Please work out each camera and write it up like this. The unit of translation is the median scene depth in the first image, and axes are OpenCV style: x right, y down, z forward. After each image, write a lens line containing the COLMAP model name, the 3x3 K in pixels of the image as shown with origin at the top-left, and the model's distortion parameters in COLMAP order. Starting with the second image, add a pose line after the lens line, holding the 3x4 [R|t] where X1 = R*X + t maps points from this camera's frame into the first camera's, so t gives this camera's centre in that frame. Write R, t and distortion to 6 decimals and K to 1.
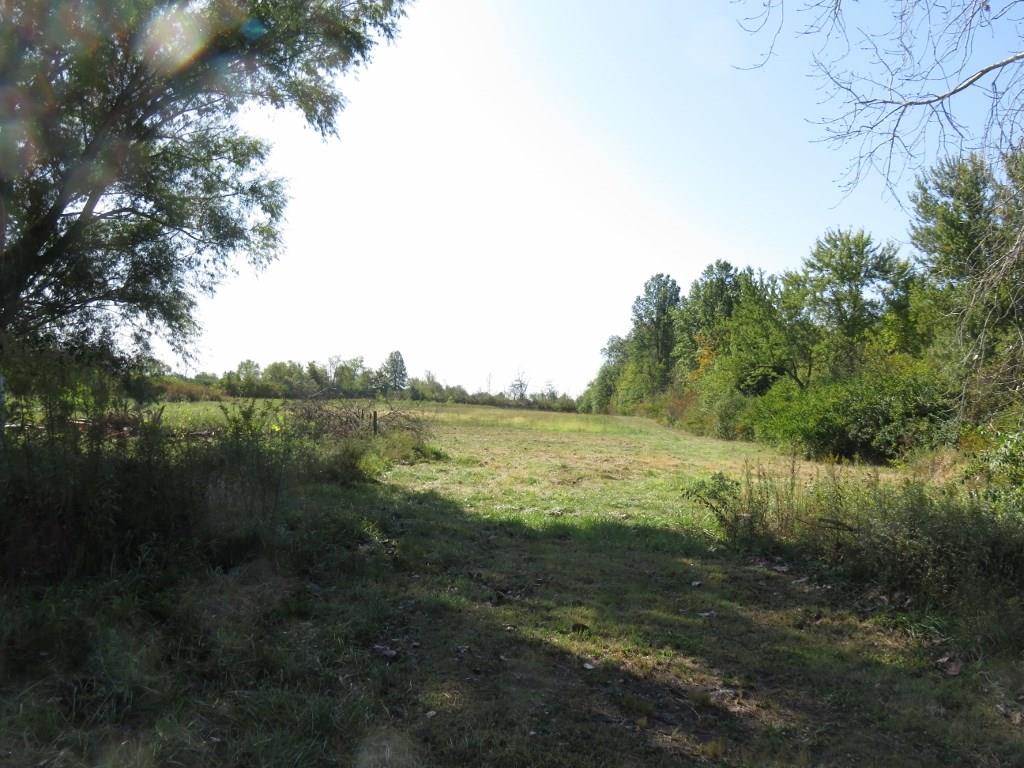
lens RADIAL K [[906.6, 0, 510.8], [0, 906.6, 385.1], [0, 0, 1]] dist [-0.005253, -0.008766]
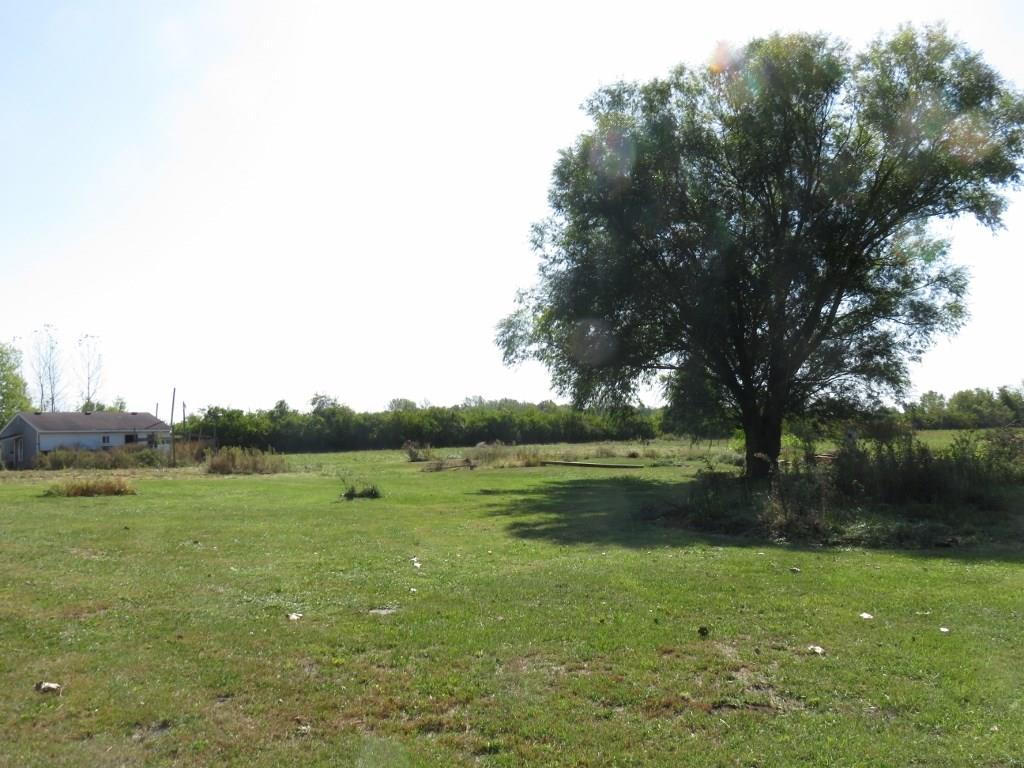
lens RADIAL K [[906.6, 0, 509.6], [0, 906.6, 384.2], [0, 0, 1]] dist [-0.005253, -0.008766]
pose [[0.750938, -0.095610, -0.653415, 0.101180], [0.068465, 0.995403, -0.066967, -0.011772], [0.656814, 0.005552, 0.754032, -0.443344]]
